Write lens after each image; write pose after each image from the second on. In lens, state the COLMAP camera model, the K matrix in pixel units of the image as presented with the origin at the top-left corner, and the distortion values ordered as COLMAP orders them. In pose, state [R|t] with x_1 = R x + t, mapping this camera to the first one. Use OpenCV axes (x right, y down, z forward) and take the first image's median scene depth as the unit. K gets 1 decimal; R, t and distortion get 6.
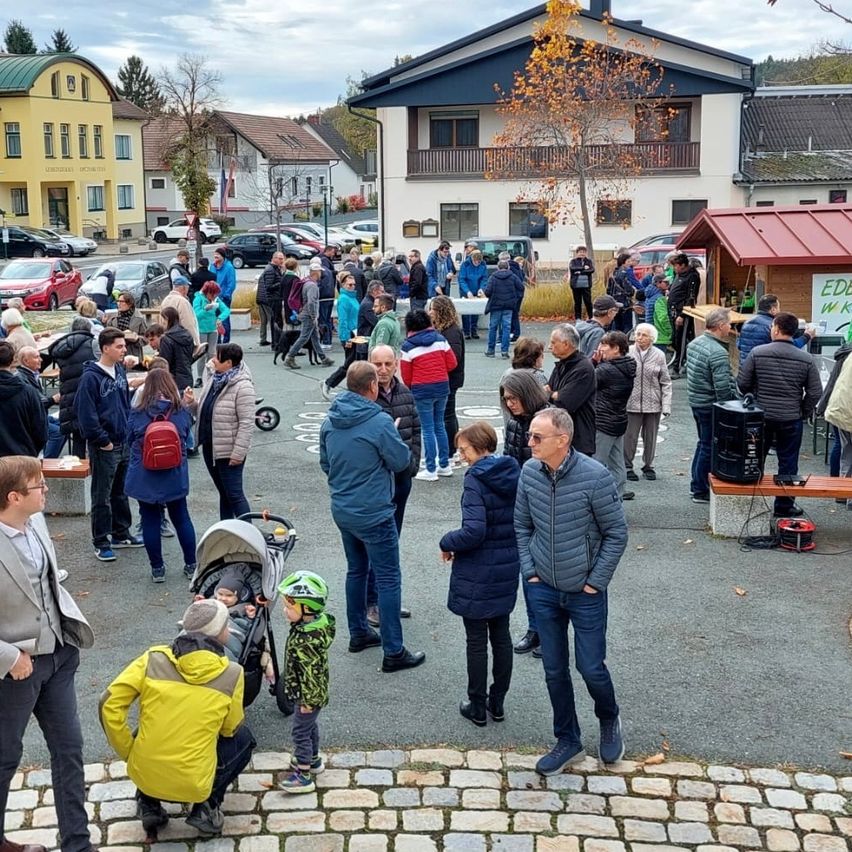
lens RADIAL K [[1365.0, 0, 426.0], [0, 1365.0, 426.0], [0, 0, 1]] dist [0.073410, -0.193300]
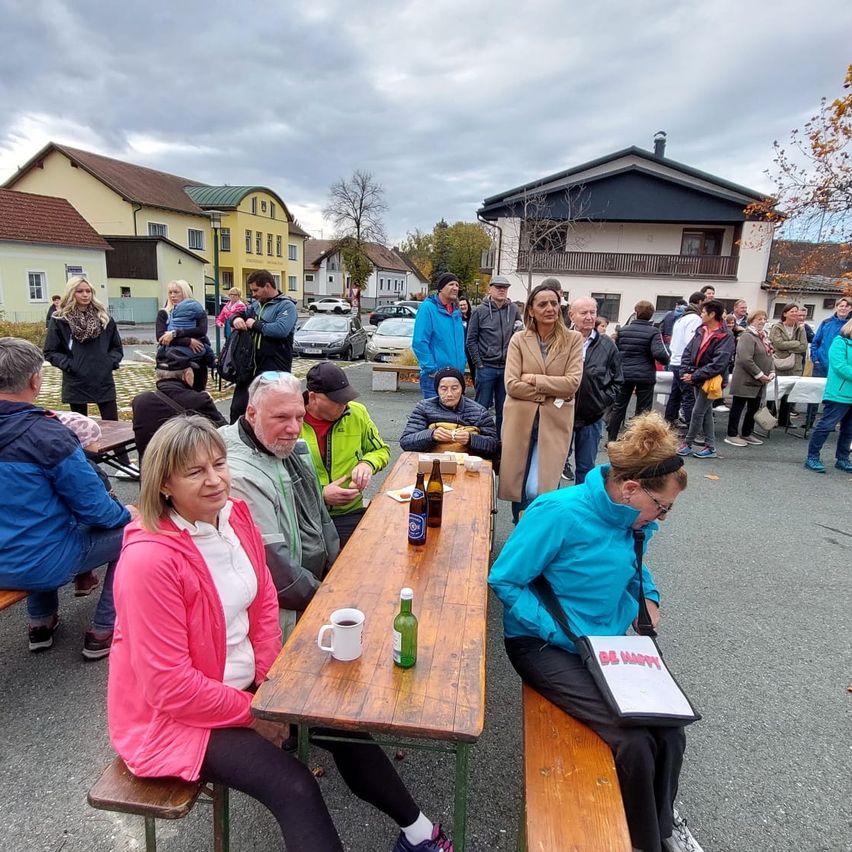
lens RADIAL K [[556.7, 0, 424.4], [0, 556.7, 429.3], [0, 0, 1]] dist [-0.000485, -0.002792]
pose [[0.996406, 0.046934, 0.070508, -0.111025], [-0.050198, 0.997713, 0.045263, -0.033318], [-0.068222, -0.048640, 0.996484, 0.347905]]
